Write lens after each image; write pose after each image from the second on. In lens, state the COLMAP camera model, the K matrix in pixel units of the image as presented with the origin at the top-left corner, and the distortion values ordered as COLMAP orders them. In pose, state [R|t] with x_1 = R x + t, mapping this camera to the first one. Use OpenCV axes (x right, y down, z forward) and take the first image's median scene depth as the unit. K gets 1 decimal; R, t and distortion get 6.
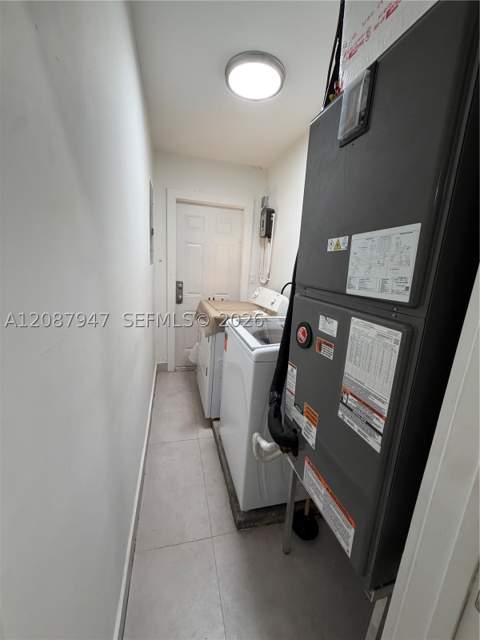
lens RADIAL K [[255.8, 0, 239.9], [0, 255.8, 319.2], [0, 0, 1]] dist [0.000104, 0.000358]
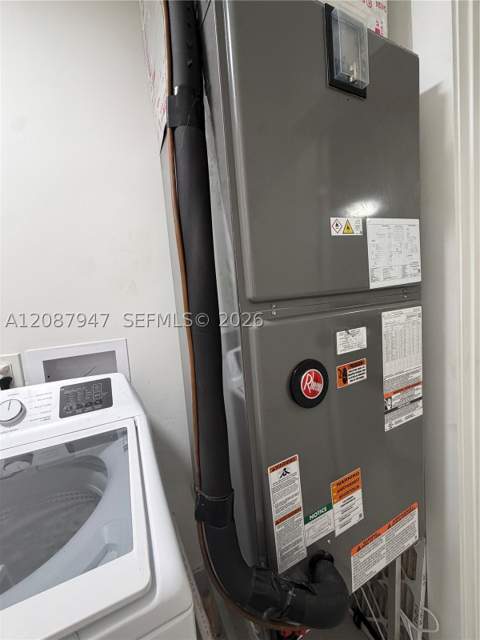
lens RADIAL K [[255.8, 0, 239.7], [0, 255.8, 318.3], [0, 0, 1]] dist [0.000104, 0.000358]
pose [[-0.183238, -0.129485, 0.974504, -0.341691], [0.286139, 0.941343, 0.178882, -0.298246], [-0.940504, 0.311621, -0.135439, 1.645929]]
